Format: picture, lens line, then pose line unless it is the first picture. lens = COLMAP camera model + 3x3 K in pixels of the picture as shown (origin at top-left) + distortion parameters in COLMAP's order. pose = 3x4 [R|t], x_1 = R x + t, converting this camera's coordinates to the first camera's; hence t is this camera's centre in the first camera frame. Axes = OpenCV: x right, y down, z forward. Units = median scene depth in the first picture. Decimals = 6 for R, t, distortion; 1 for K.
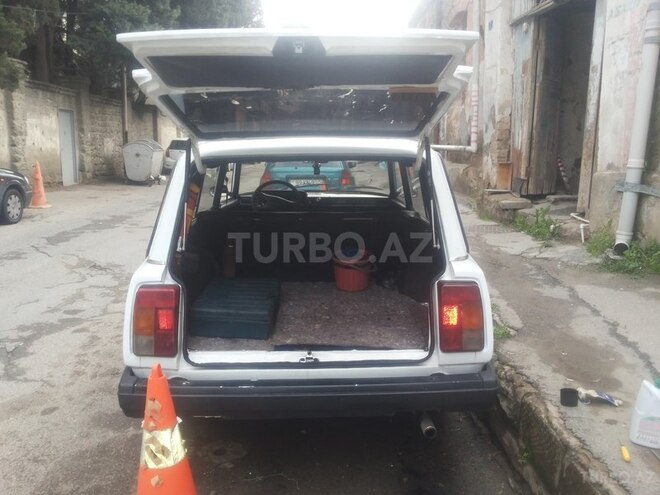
lens RADIAL K [[553.9, 0, 330.6], [0, 553.9, 246.4], [0, 0, 1]] dist [-0.008003, -0.017694]
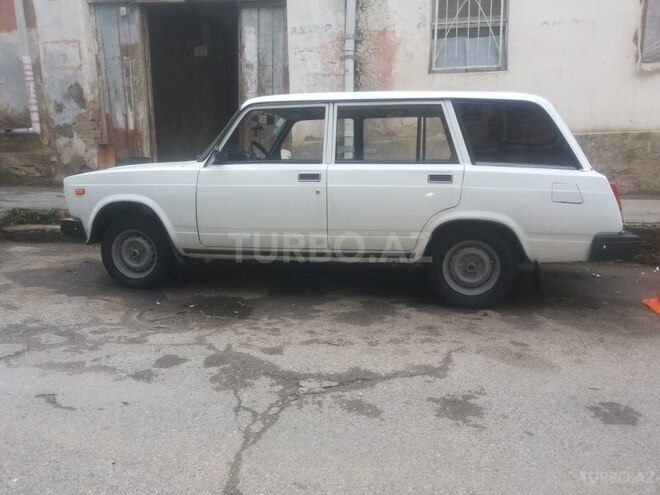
lens RADIAL K [[553.9, 0, 330.5], [0, 553.9, 248.8], [0, 0, 1]] dist [-0.008003, -0.017694]
pose [[0.193829, -0.165309, 0.967007, -1.352502], [0.177971, 0.975270, 0.131049, -0.058183], [-0.964757, 0.146699, 0.218456, 0.961184]]
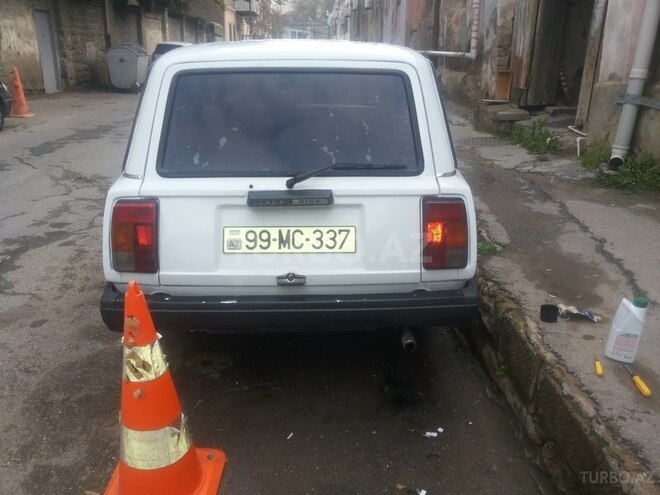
lens RADIAL K [[553.9, 0, 331.2], [0, 553.9, 250.0], [0, 0, 1]] dist [-0.008003, -0.017694]
pose [[0.999949, 0.003705, 0.009414, 0.015626], [-0.005202, 0.986387, 0.164358, -0.003692], [-0.008677, -0.164398, 0.986356, 0.016138]]
